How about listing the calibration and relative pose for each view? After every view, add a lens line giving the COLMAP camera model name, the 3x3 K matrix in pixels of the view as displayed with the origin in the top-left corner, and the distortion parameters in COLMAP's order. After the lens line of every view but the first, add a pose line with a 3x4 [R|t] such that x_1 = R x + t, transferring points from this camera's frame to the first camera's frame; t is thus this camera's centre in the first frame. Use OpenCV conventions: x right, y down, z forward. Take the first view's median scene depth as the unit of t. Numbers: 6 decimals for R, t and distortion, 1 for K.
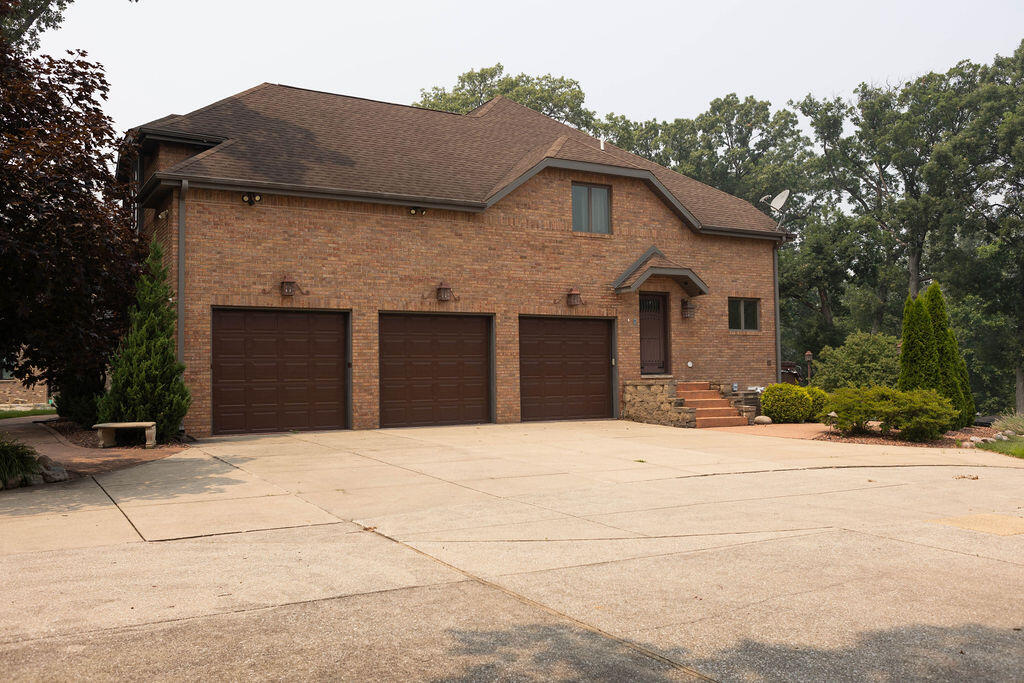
lens RADIAL K [[915.2, 0, 512.0], [0, 915.2, 341.5], [0, 0, 1]] dist [0.005310, 0.000422]
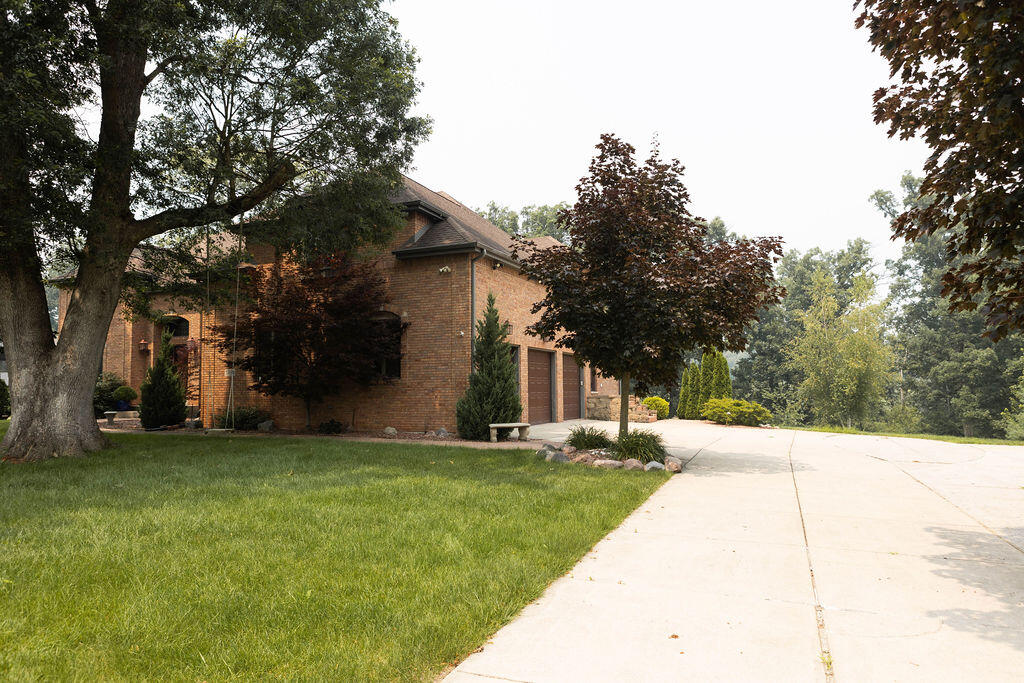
lens RADIAL K [[703.0, 0, 499.0], [0, 703.0, 339.2], [0, 0, 1]] dist [-0.008702, -0.004024]
pose [[0.804857, 0.051698, 0.591213, -0.804743], [-0.030151, 0.998474, -0.046264, 0.007256], [-0.592703, 0.019410, 0.805187, 0.110039]]
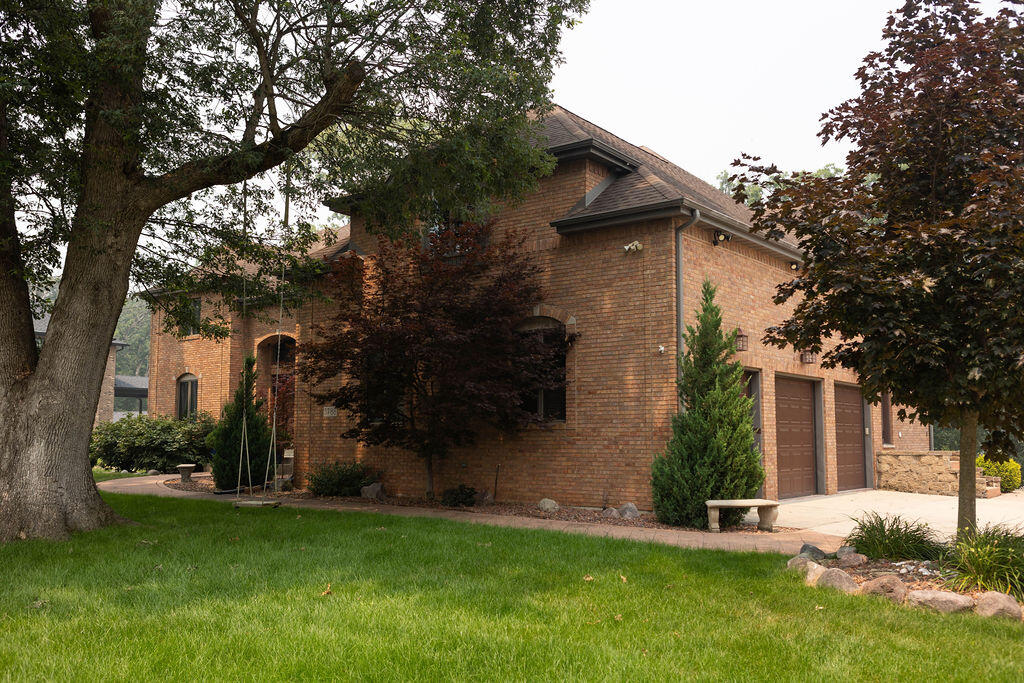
lens RADIAL K [[915.2, 0, 512.0], [0, 915.2, 341.5], [0, 0, 1]] dist [0.005310, 0.000422]
pose [[0.924751, 0.057183, 0.376251, -0.690533], [-0.033480, 0.997038, -0.069243, 0.007752], [-0.379096, 0.051435, 0.923927, 0.242449]]
